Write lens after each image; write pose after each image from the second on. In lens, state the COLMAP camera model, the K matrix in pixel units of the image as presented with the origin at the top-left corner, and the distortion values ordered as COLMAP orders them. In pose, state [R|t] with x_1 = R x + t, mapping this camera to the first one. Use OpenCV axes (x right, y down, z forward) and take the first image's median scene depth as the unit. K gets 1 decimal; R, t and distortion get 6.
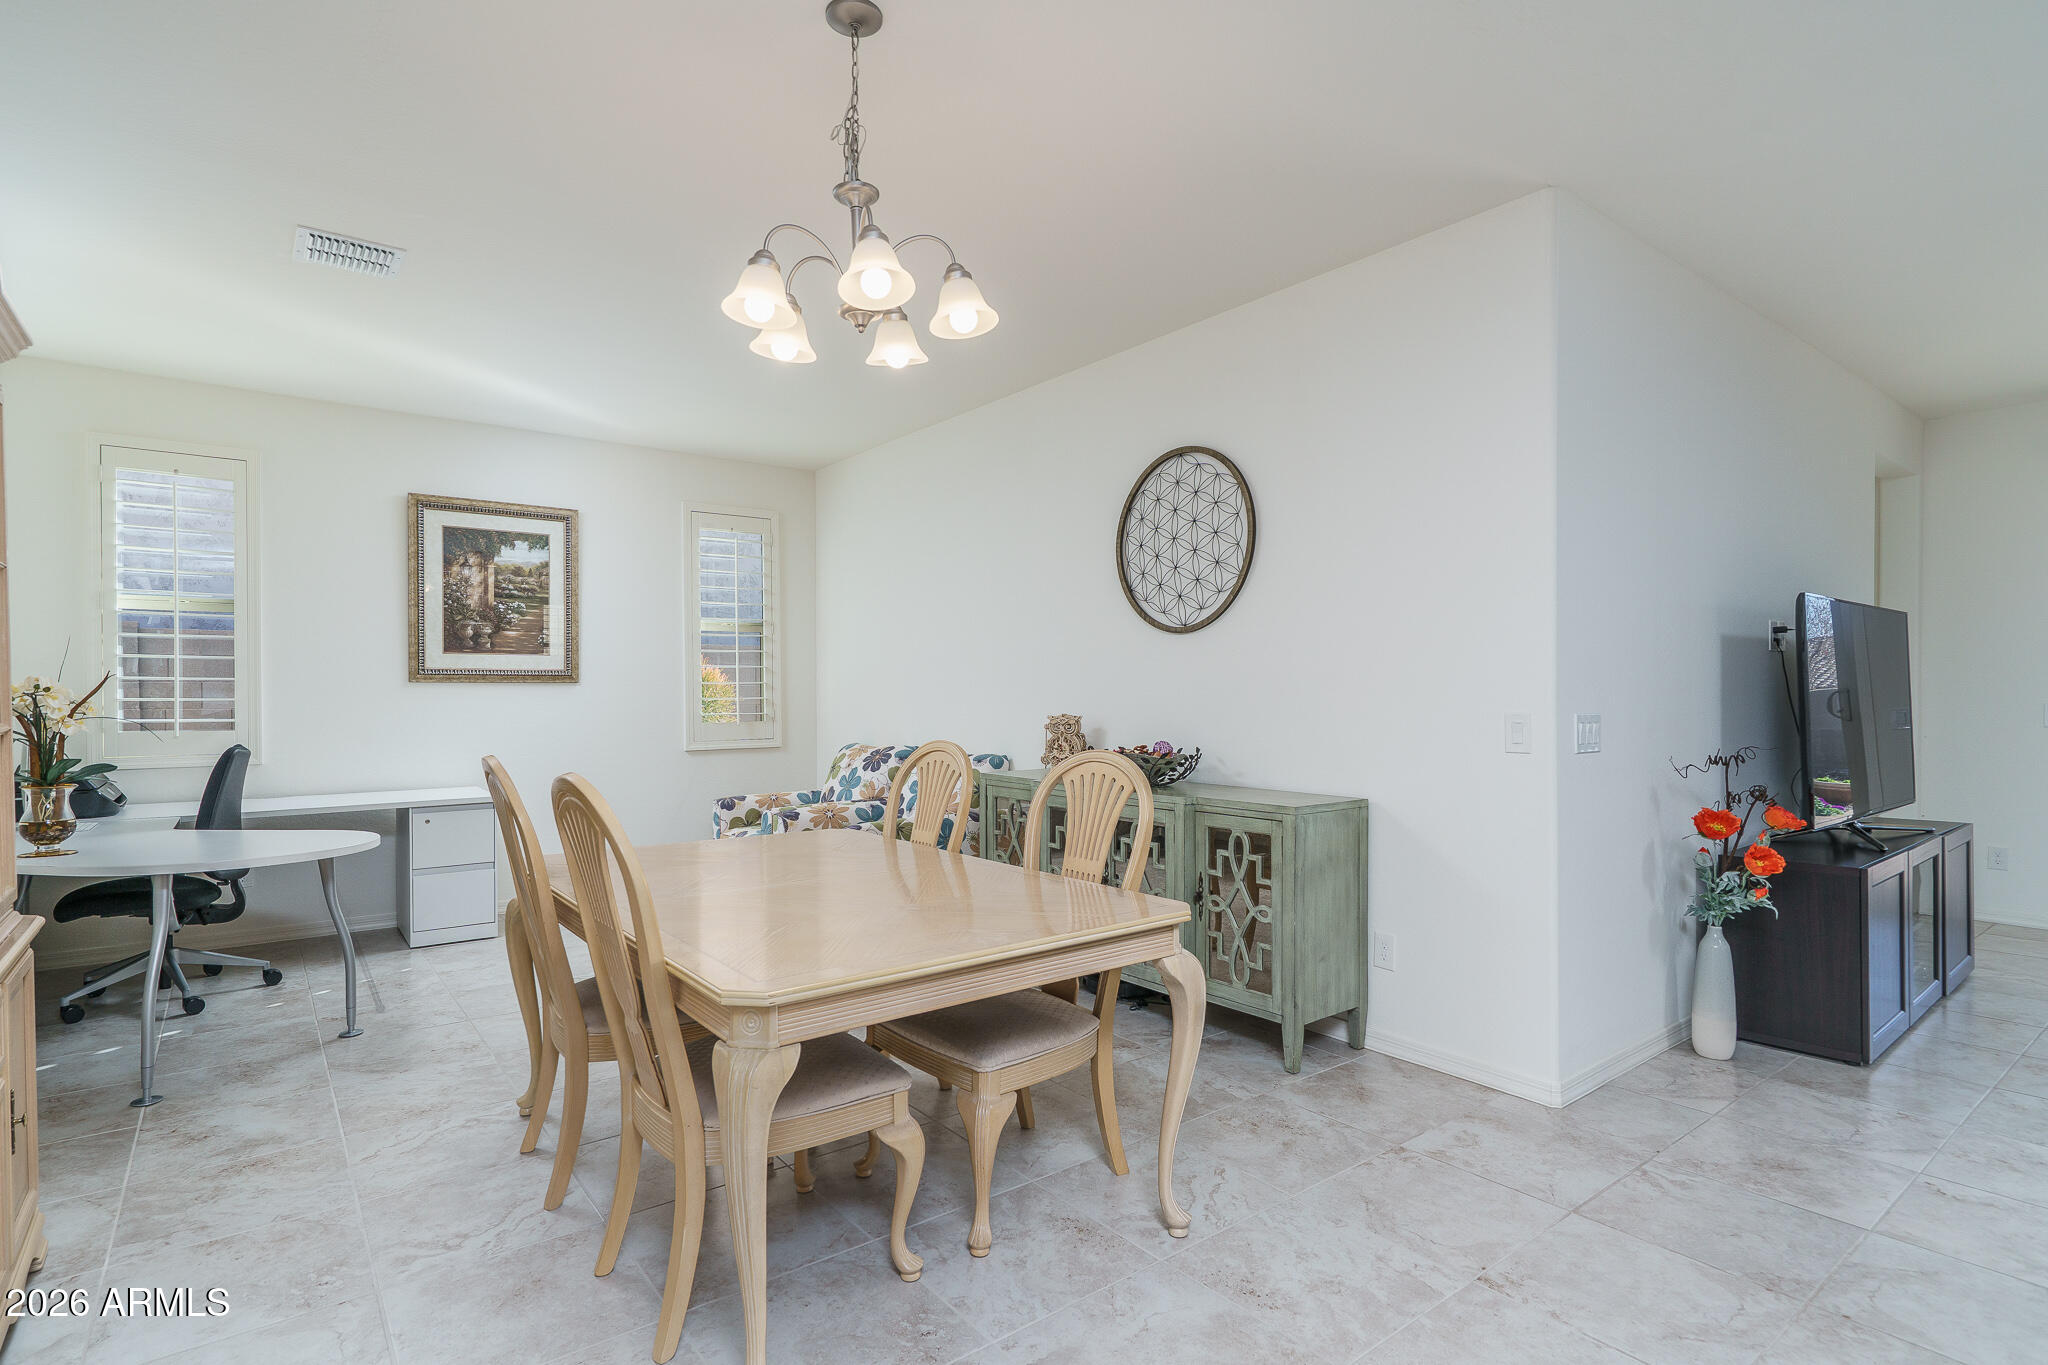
lens RADIAL K [[1002.2, 0, 1024.4], [0, 1002.2, 689.6], [0, 0, 1]] dist [0.003591, 0.000676]
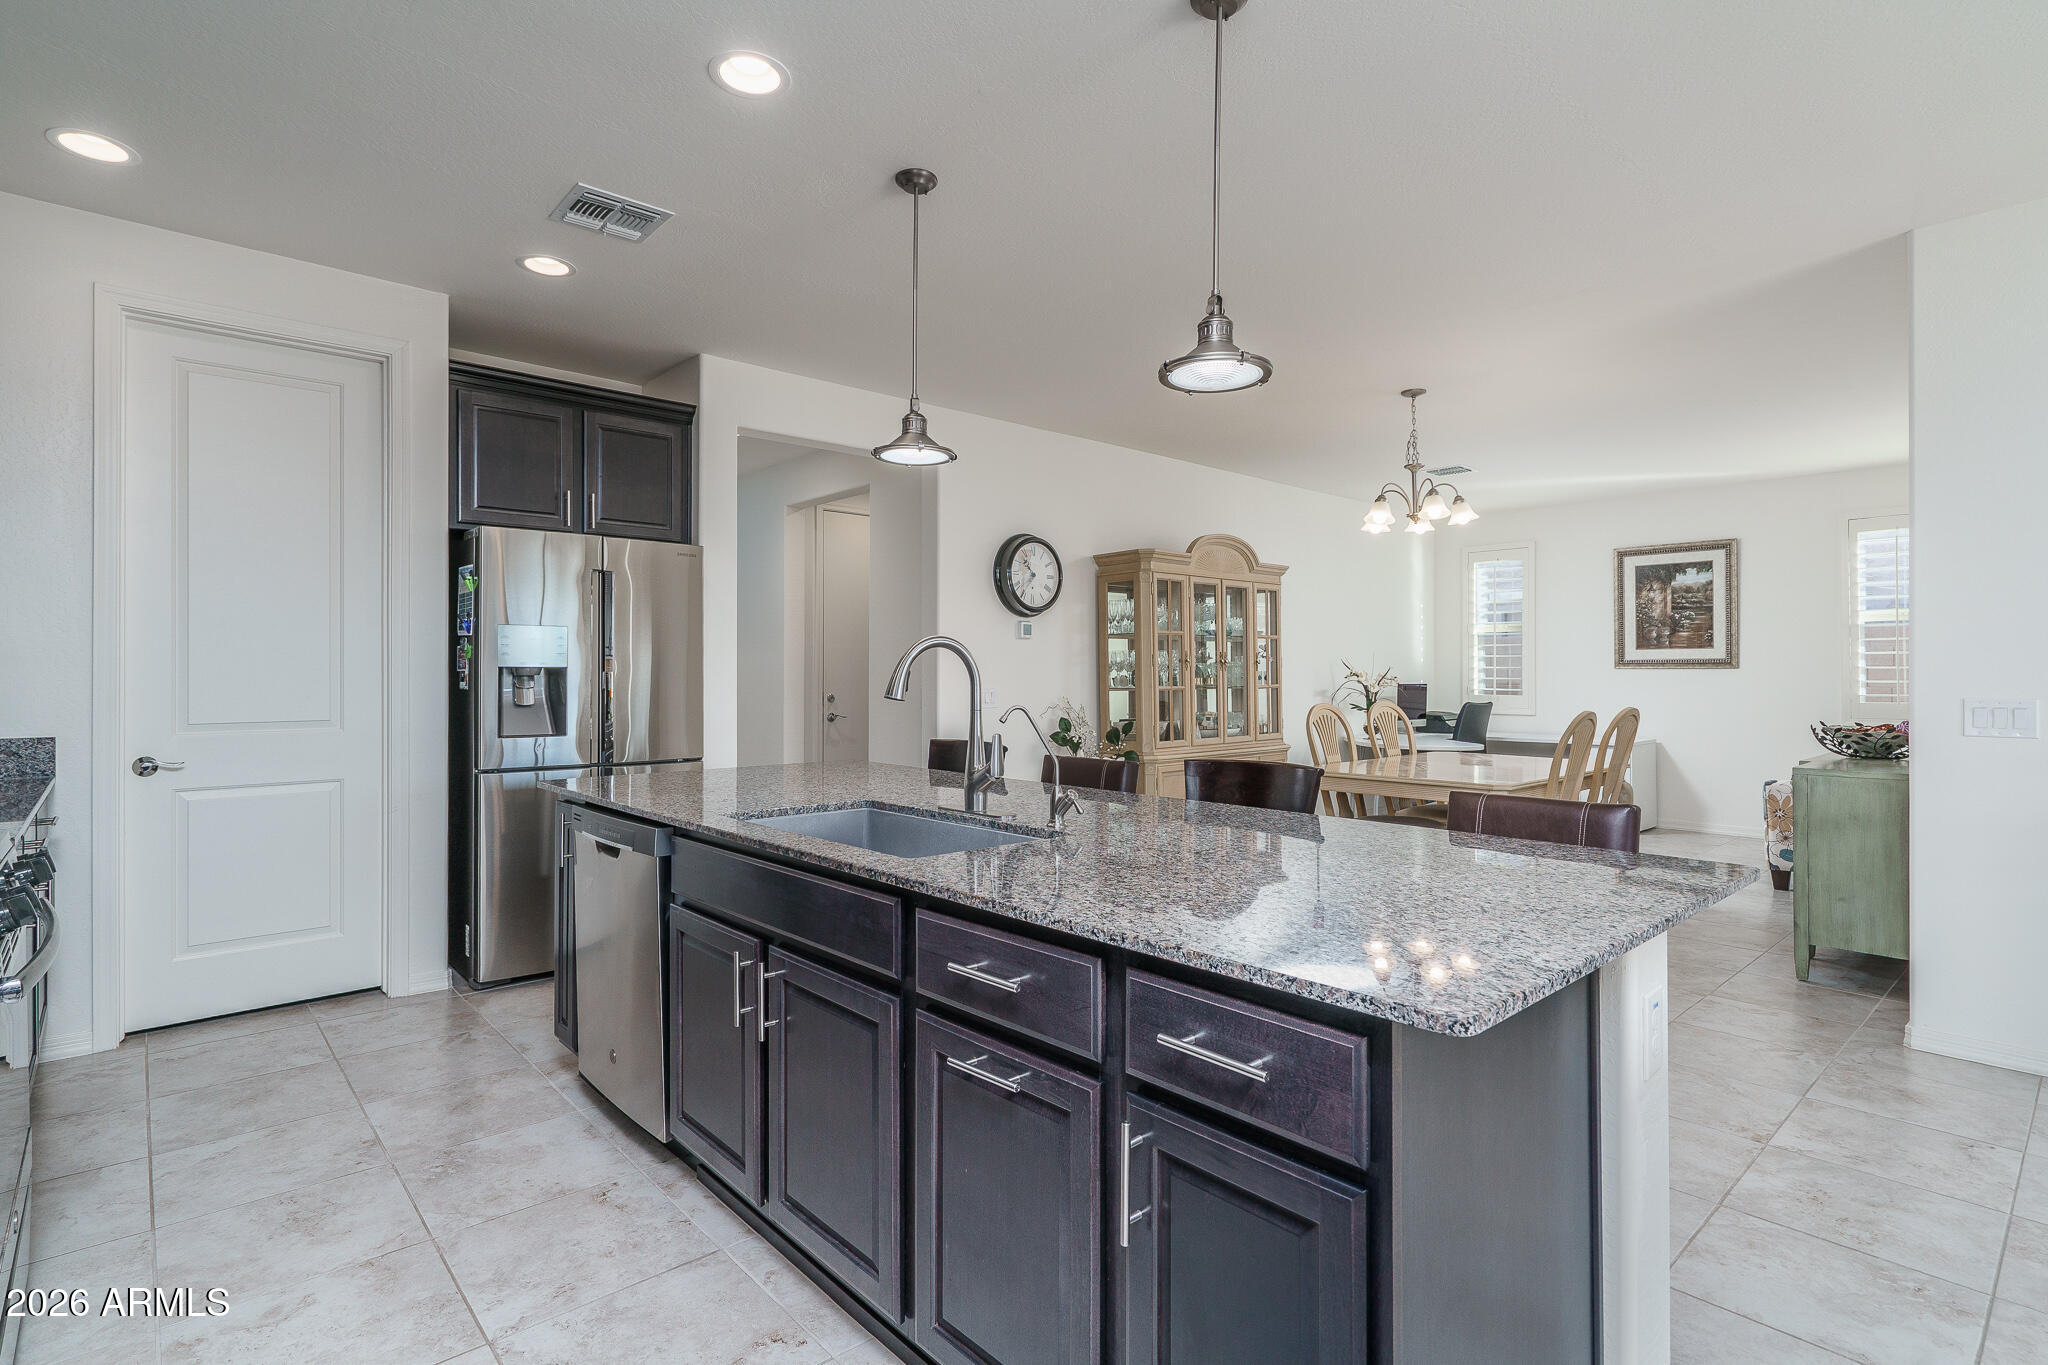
lens RADIAL K [[1002.2, 0, 1024.3], [0, 1002.2, 675.5], [0, 0, 1]] dist [0.003591, 0.000676]
pose [[0.066341, 0.002252, -0.997794, 0.858880], [-0.002118, 0.999996, 0.002116, 0.001971], [0.997795, 0.001973, 0.066346, -0.028908]]
